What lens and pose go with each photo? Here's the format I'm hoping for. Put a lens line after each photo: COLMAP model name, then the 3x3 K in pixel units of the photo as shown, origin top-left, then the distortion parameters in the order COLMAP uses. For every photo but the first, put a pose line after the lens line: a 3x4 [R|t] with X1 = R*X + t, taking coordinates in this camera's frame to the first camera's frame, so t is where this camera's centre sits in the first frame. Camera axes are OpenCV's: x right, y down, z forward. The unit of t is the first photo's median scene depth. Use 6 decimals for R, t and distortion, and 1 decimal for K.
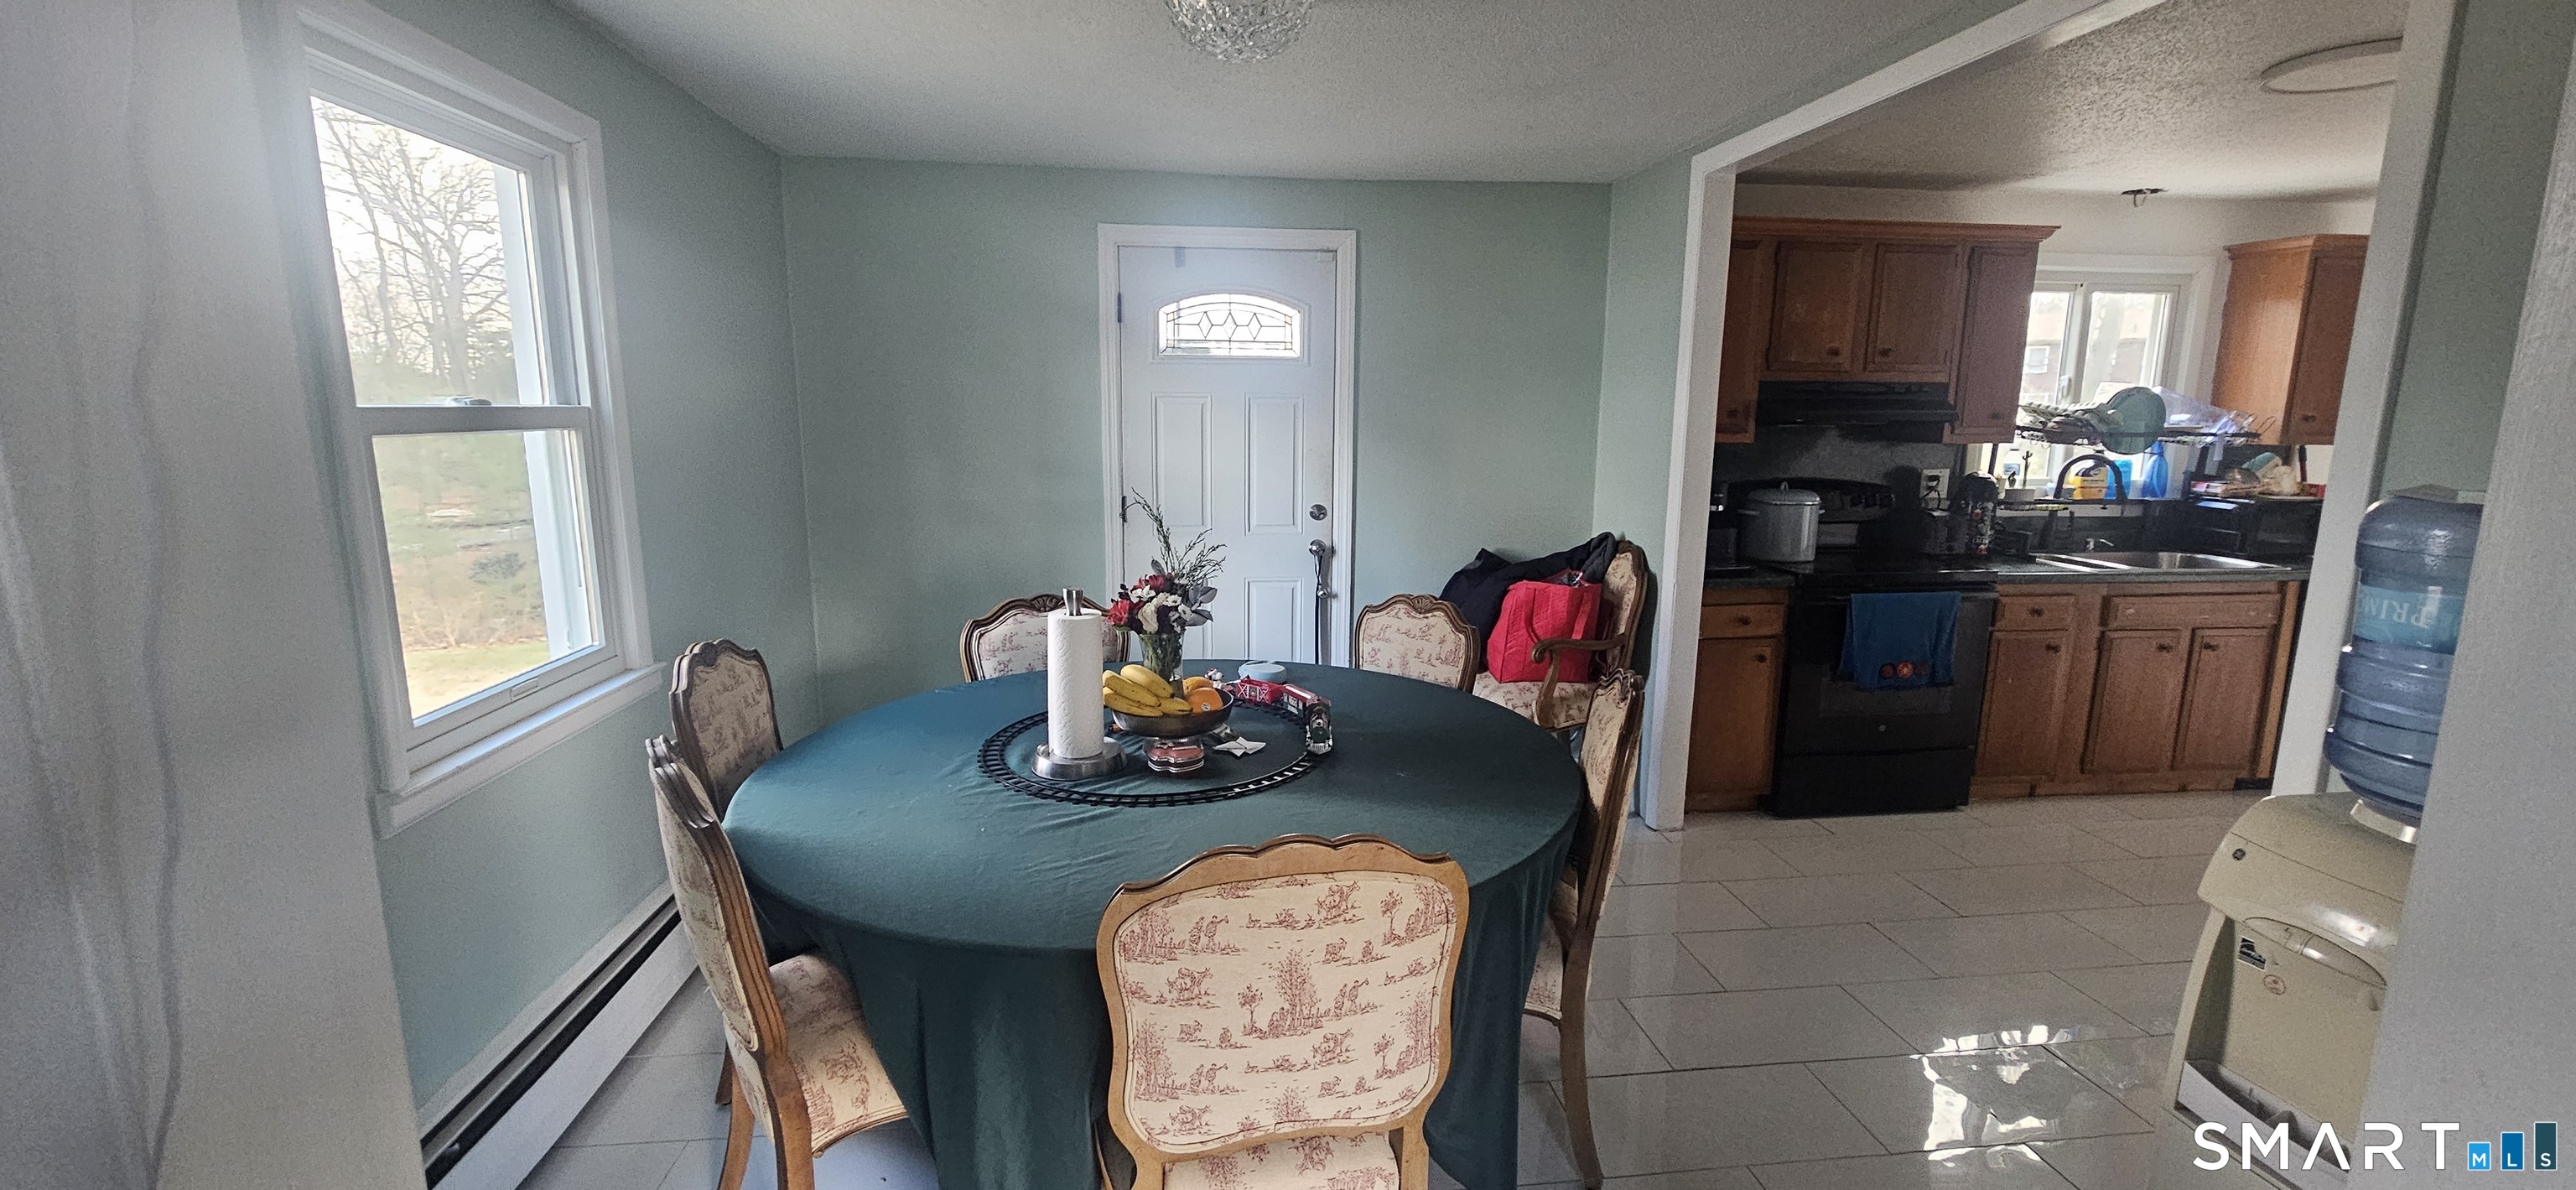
lens RADIAL K [[1053.9, 0, 1287.2], [0, 1053.9, 593.6], [0, 0, 1]] dist [-0.002670, 0.000015]
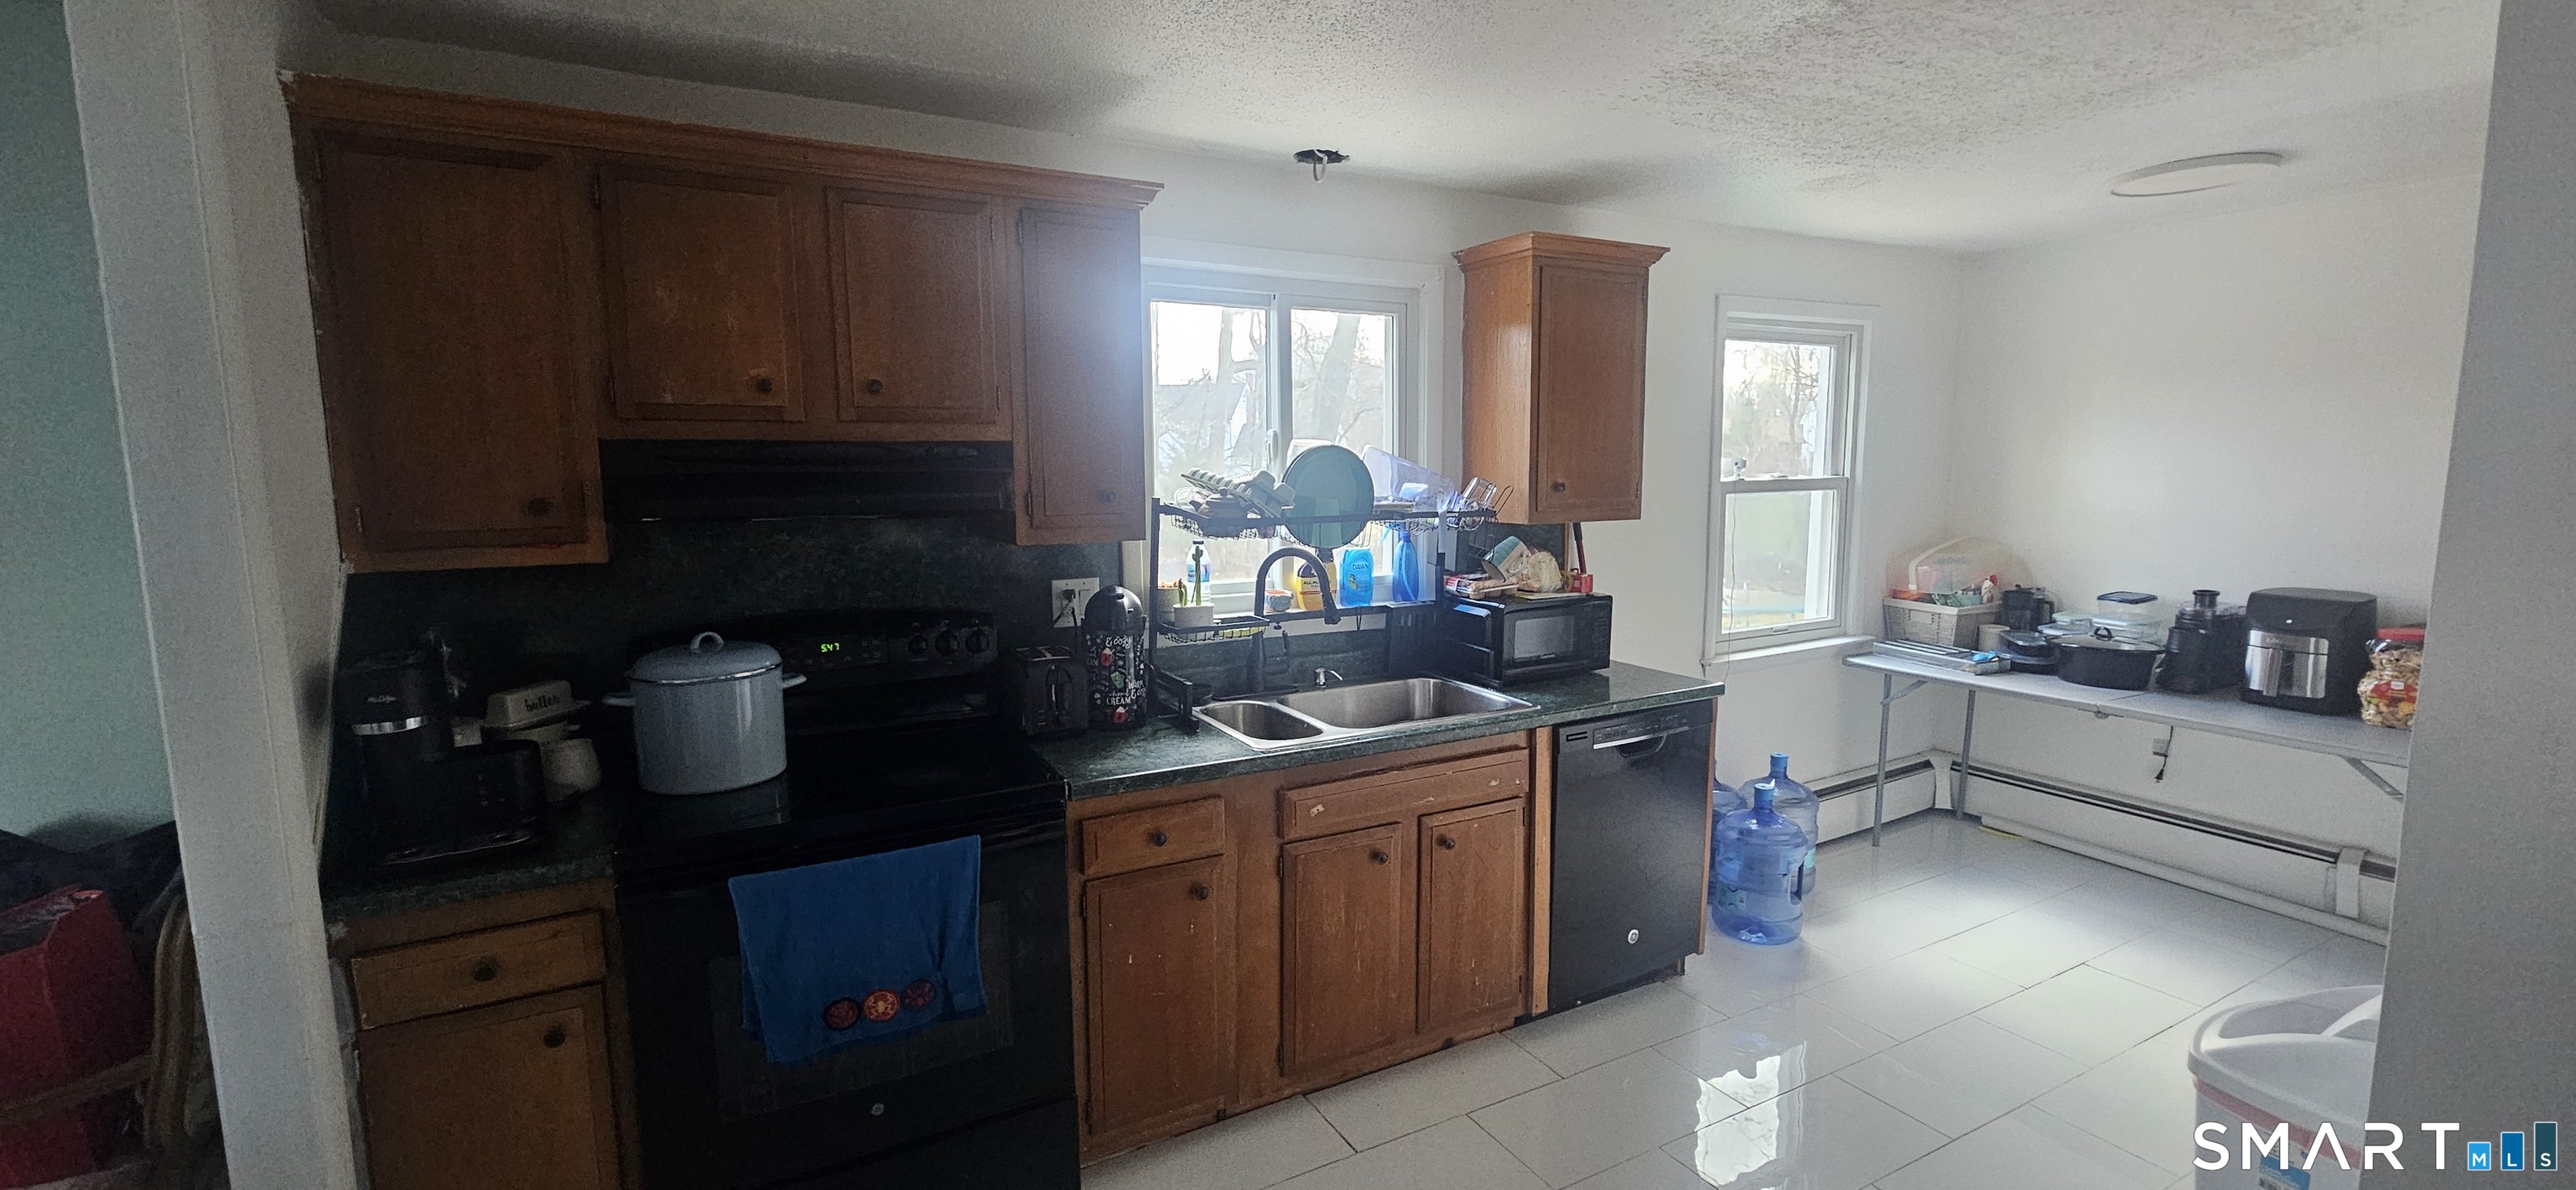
lens RADIAL K [[1053.9, 0, 1297.1], [0, 1053.9, 584.8], [0, 0, 1]] dist [-0.002670, 0.000015]
pose [[0.928785, -0.054459, 0.366595, 0.540387], [0.076389, 0.996036, -0.045570, -0.081431], [-0.362661, 0.070329, 0.929264, 0.400877]]
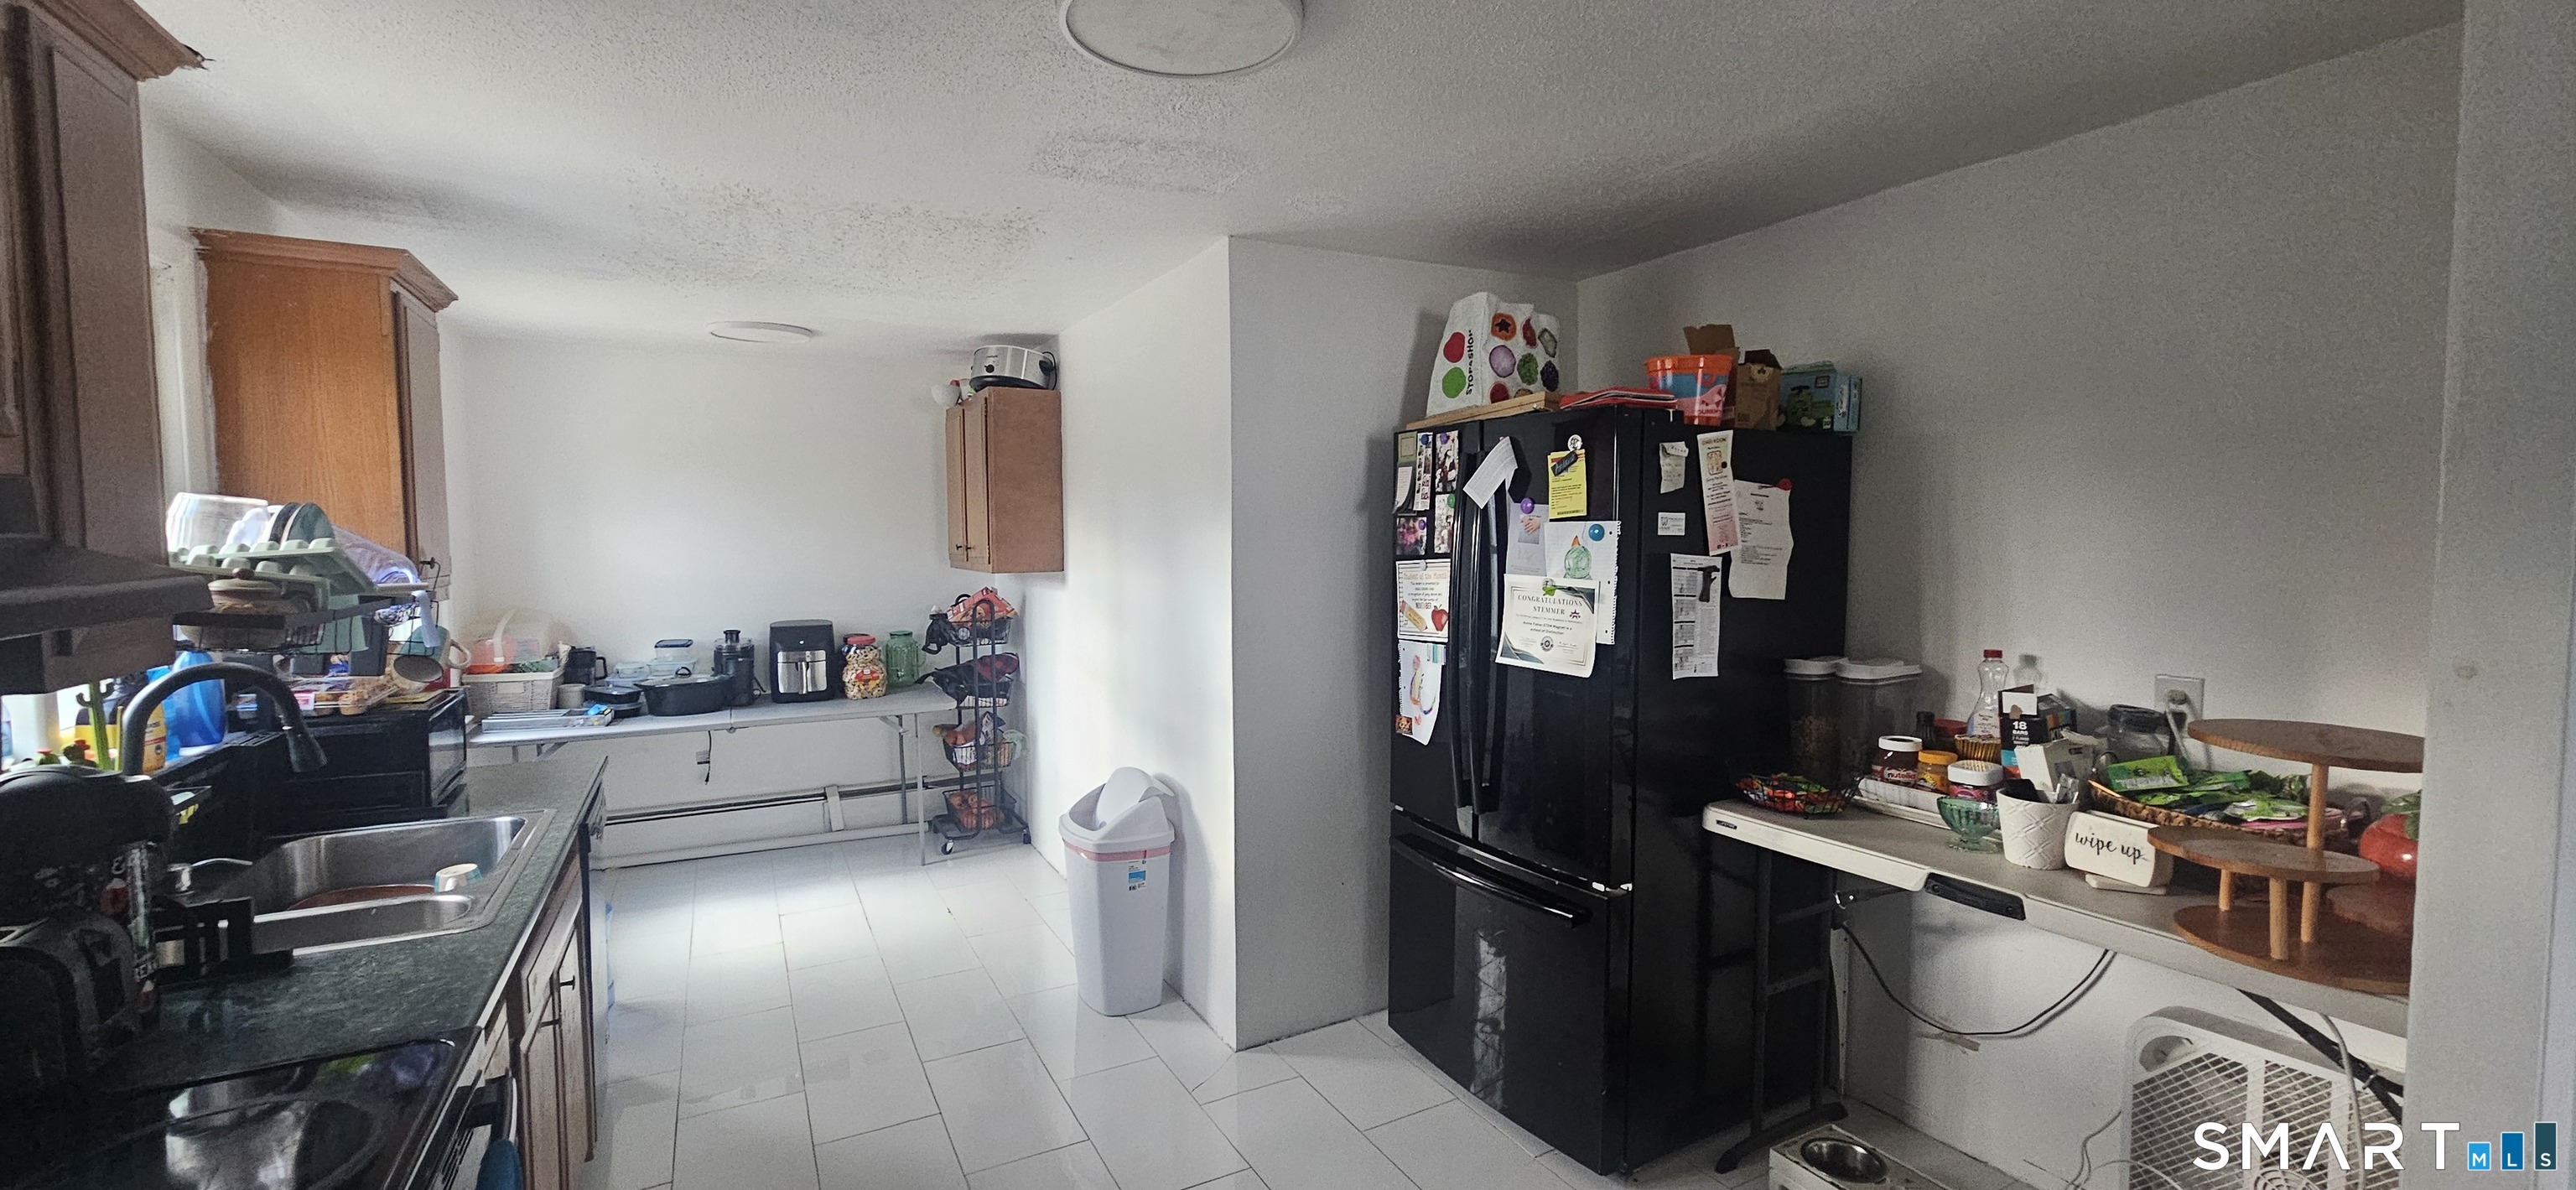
lens RADIAL K [[1053.9, 0, 1292.4], [0, 1053.9, 593.4], [0, 0, 1]] dist [-0.002670, 0.000015]
pose [[-0.366854, -0.060724, 0.928294, 0.236452], [0.166538, 0.977460, 0.129755, -0.148163], [-0.915250, 0.202197, -0.348473, 0.775666]]
